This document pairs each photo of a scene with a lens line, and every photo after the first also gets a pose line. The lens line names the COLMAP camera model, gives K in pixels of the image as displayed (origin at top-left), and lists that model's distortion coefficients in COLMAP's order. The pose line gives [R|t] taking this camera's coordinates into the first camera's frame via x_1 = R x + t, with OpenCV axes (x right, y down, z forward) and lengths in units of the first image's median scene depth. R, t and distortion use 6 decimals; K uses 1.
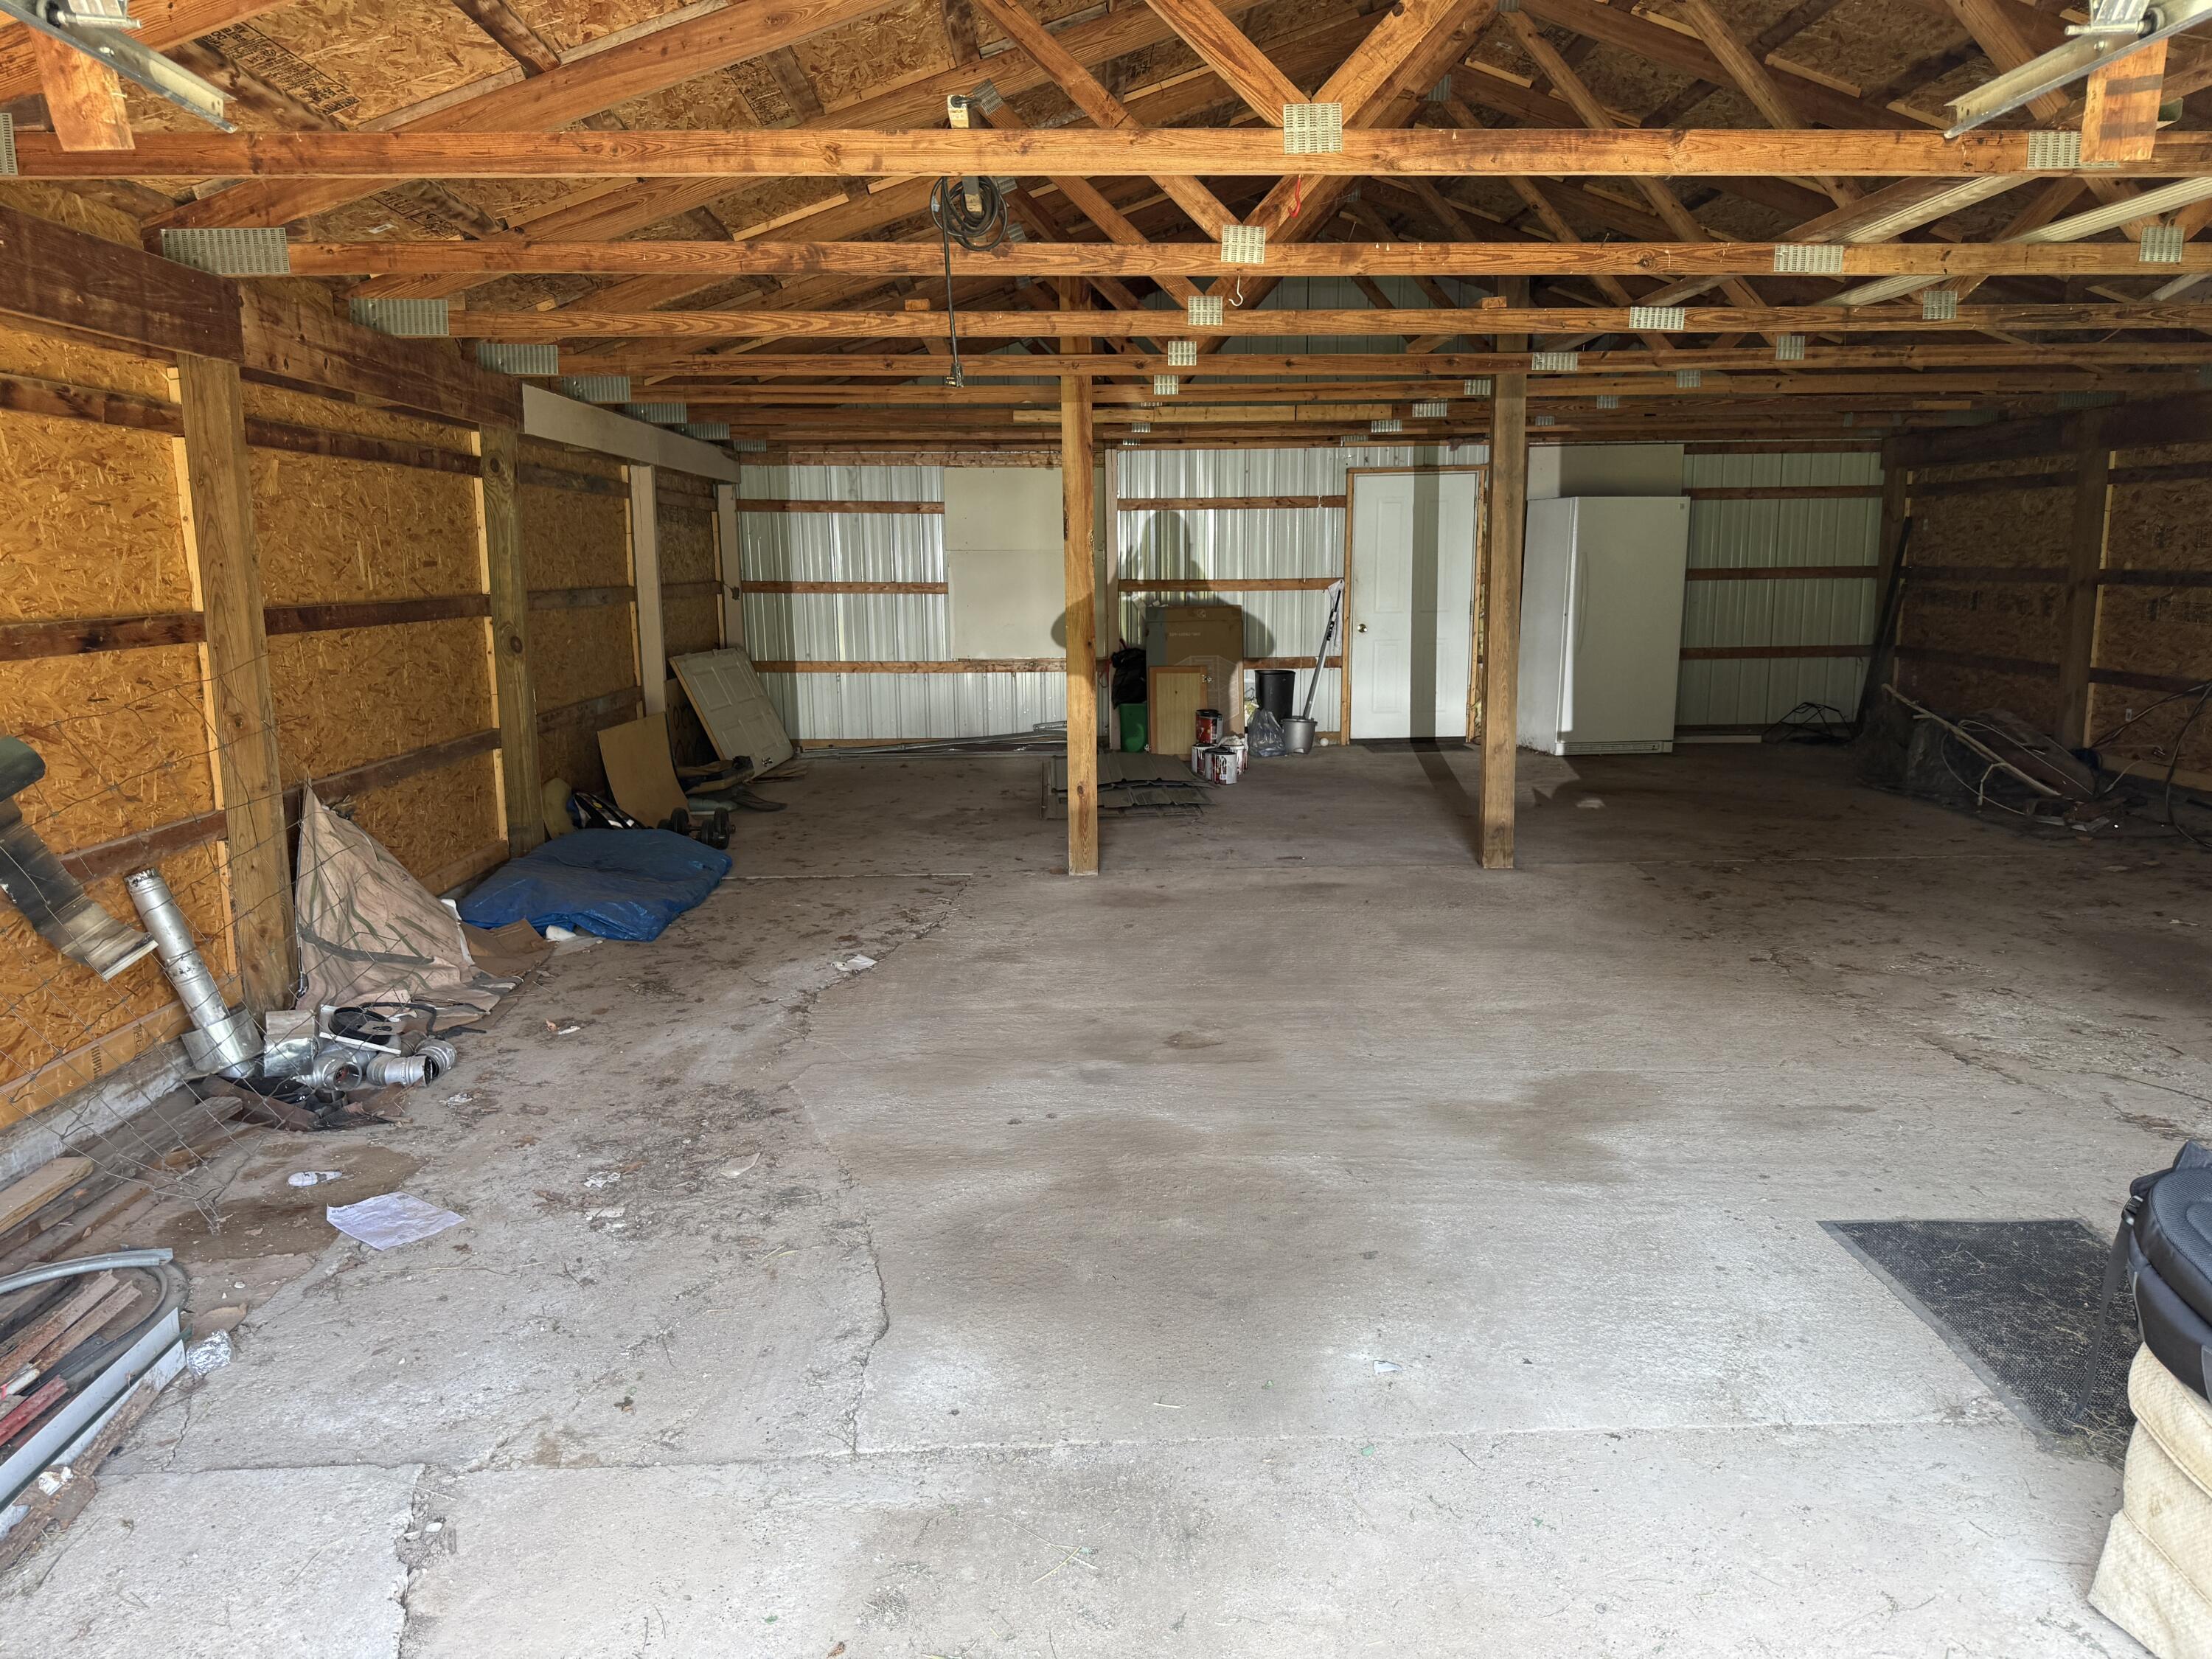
lens RADIAL K [[1551.6, 0, 1109.2], [0, 1551.6, 835.0], [0, 0, 1]] dist [0.004733, -0.008713]
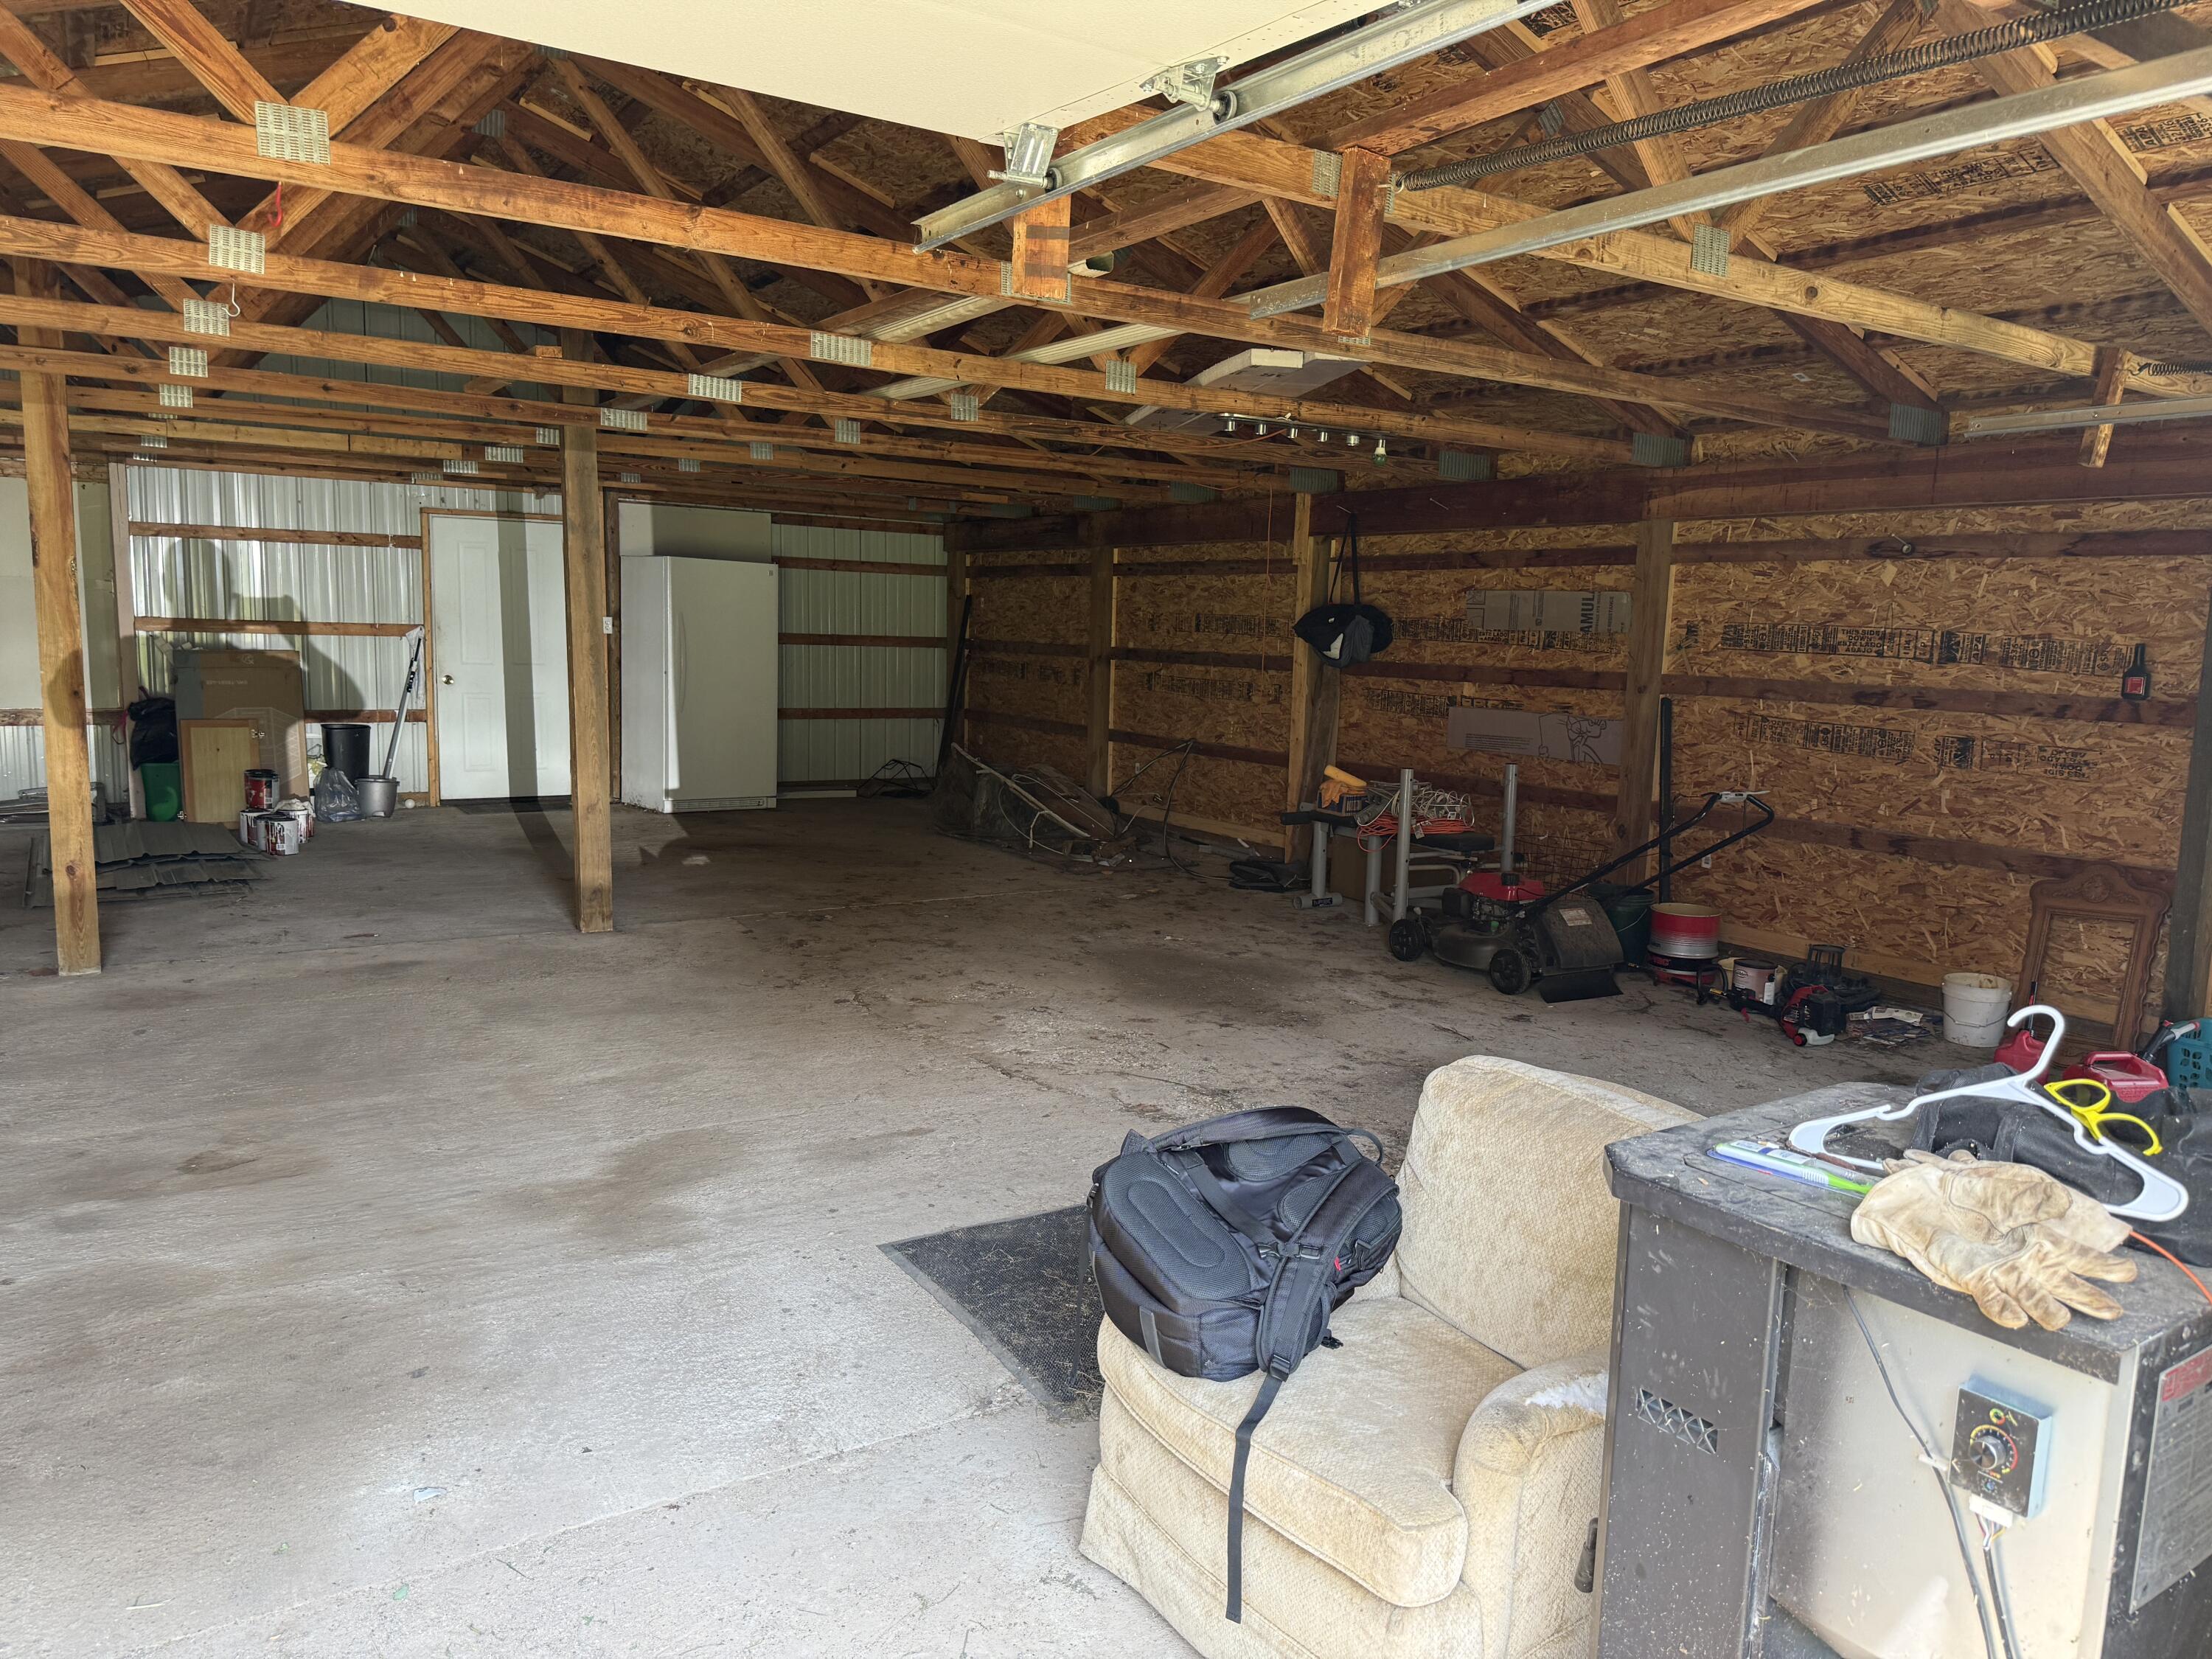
lens RADIAL K [[1525.7, 0, 1124.1], [0, 1525.7, 842.9], [0, 0, 1]] dist [0.102061, -0.174326]
pose [[0.849266, -0.035818, 0.526748, 0.030644], [0.052052, 0.998516, -0.016026, -0.001064], [-0.525392, 0.041028, 0.849870, 0.000434]]
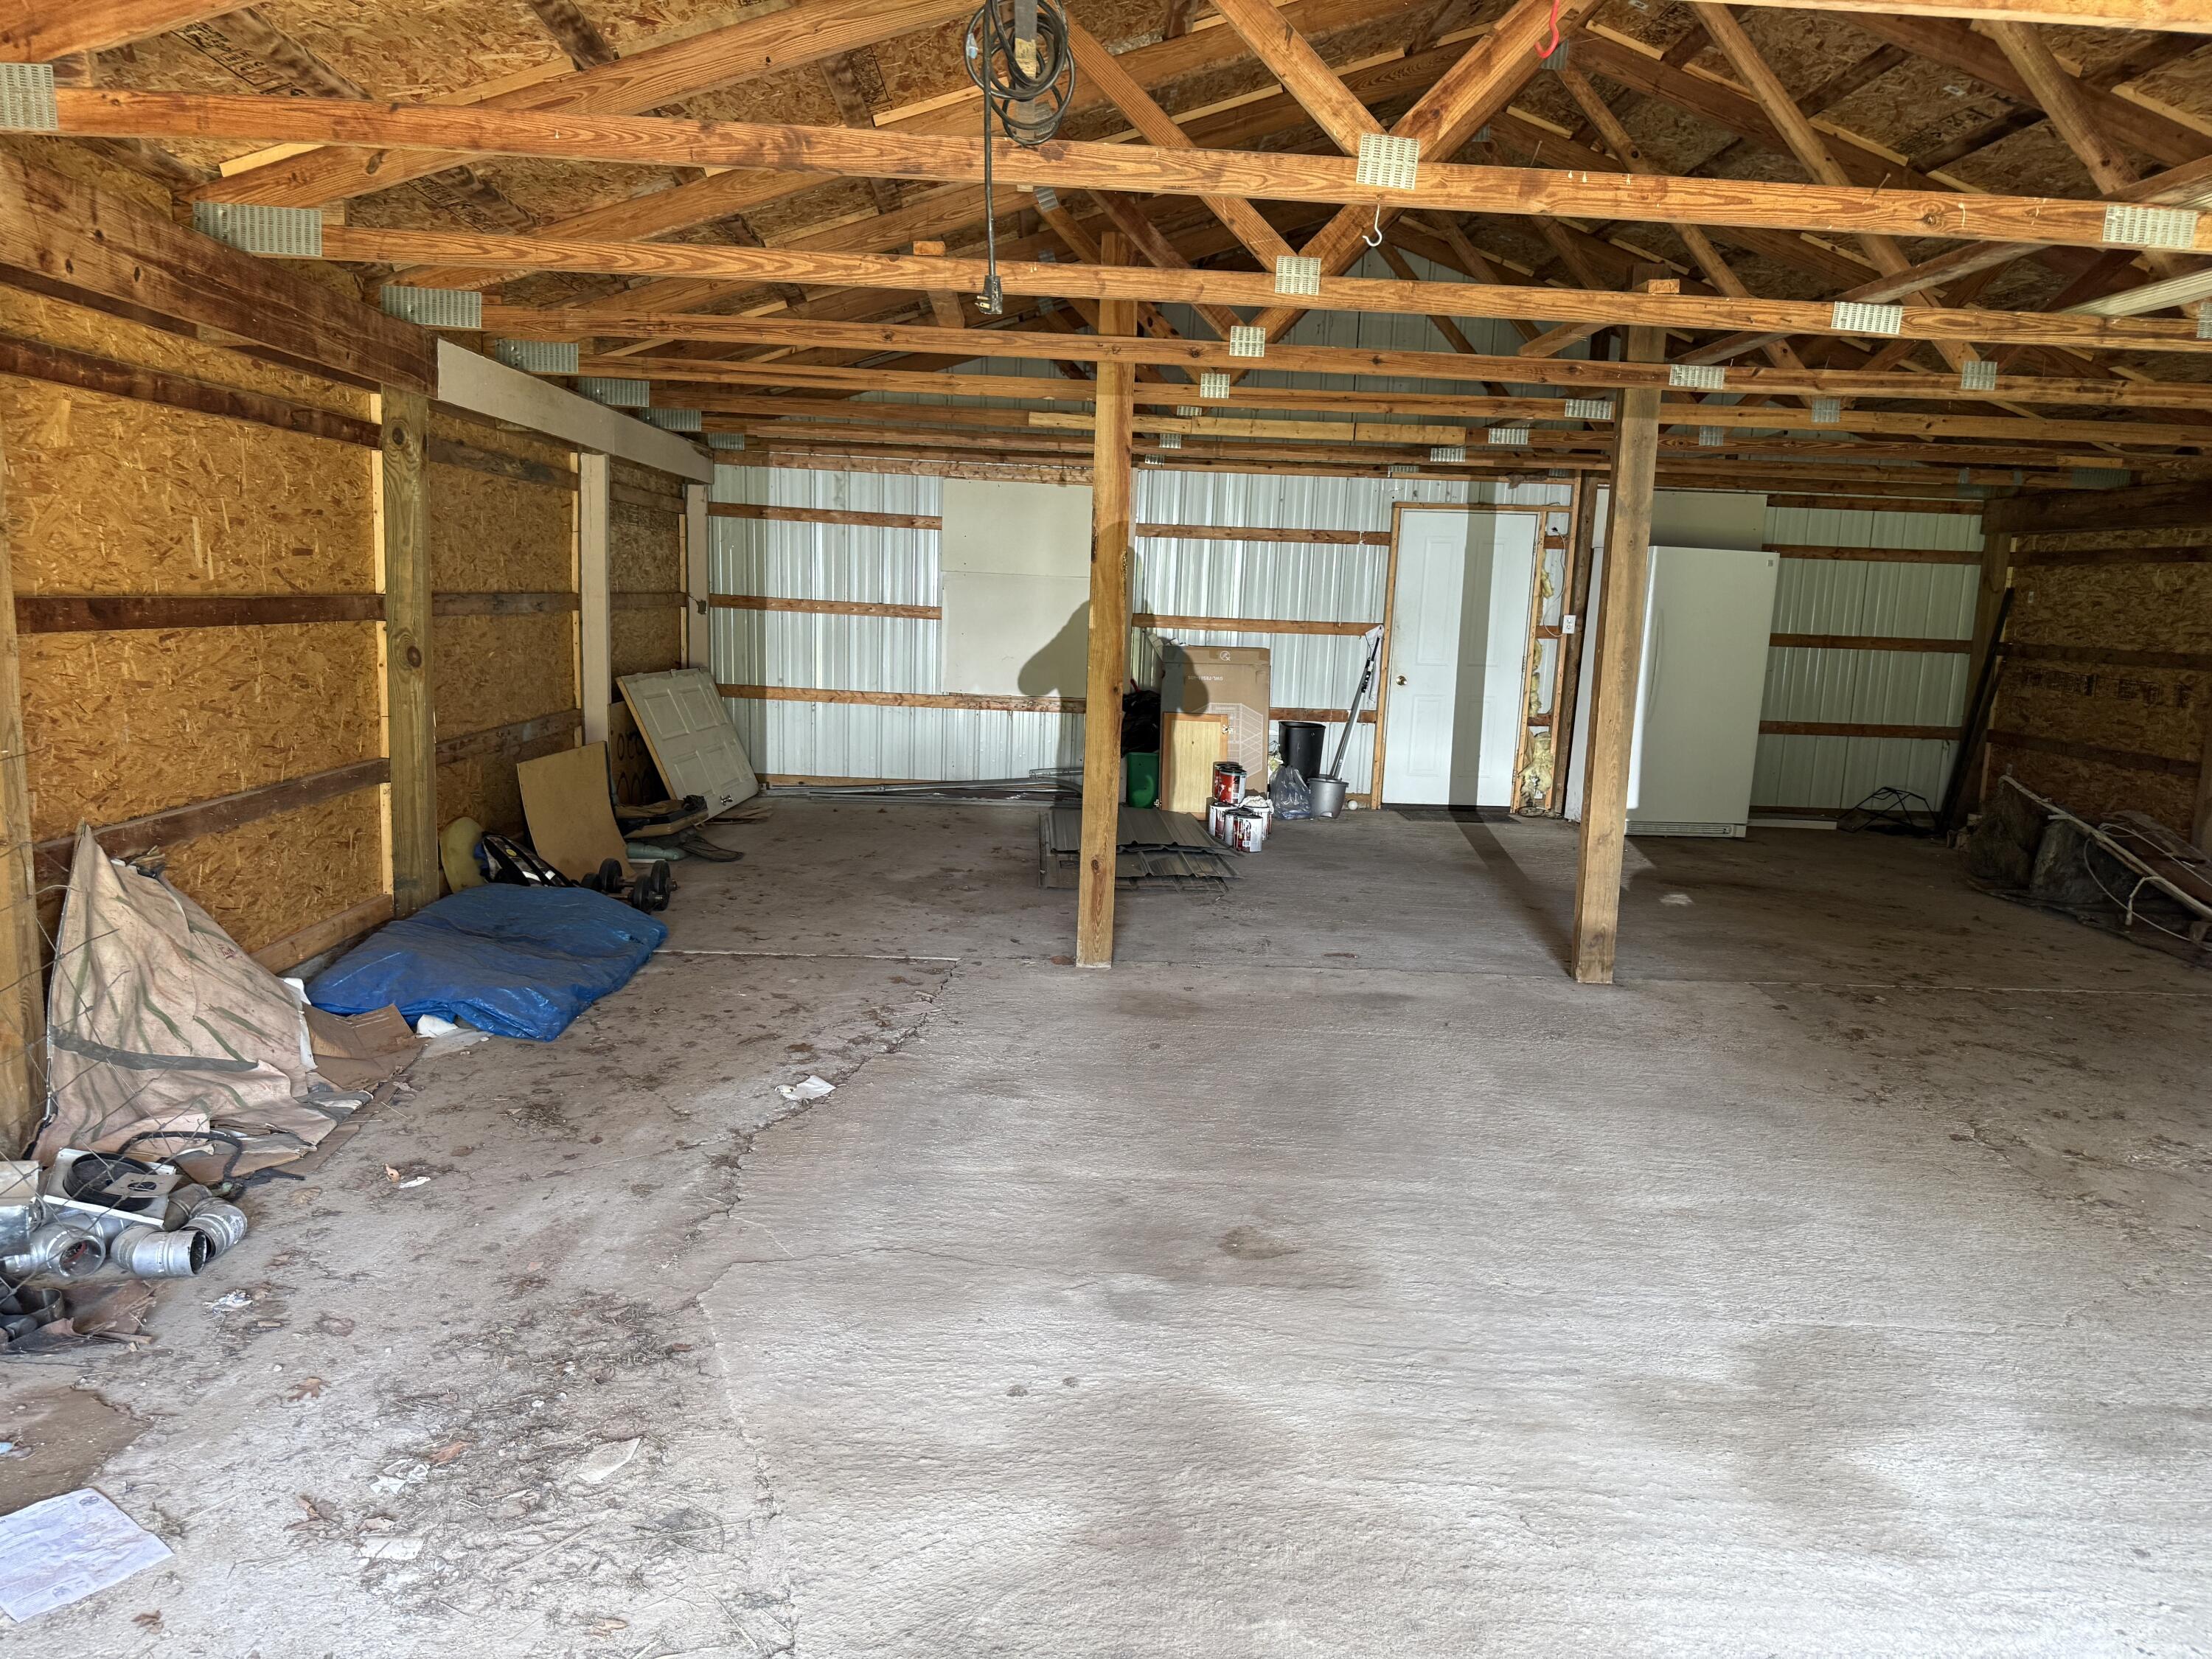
lens RADIAL K [[1532.6, 0, 1100.1], [0, 1532.6, 843.5], [0, 0, 1]] dist [-0.010452, 0.000012]
pose [[0.998796, 0.047579, 0.011940, -0.030349], [-0.047414, 0.998781, -0.013733, -0.034327], [-0.012579, 0.013151, 0.999834, 0.216122]]
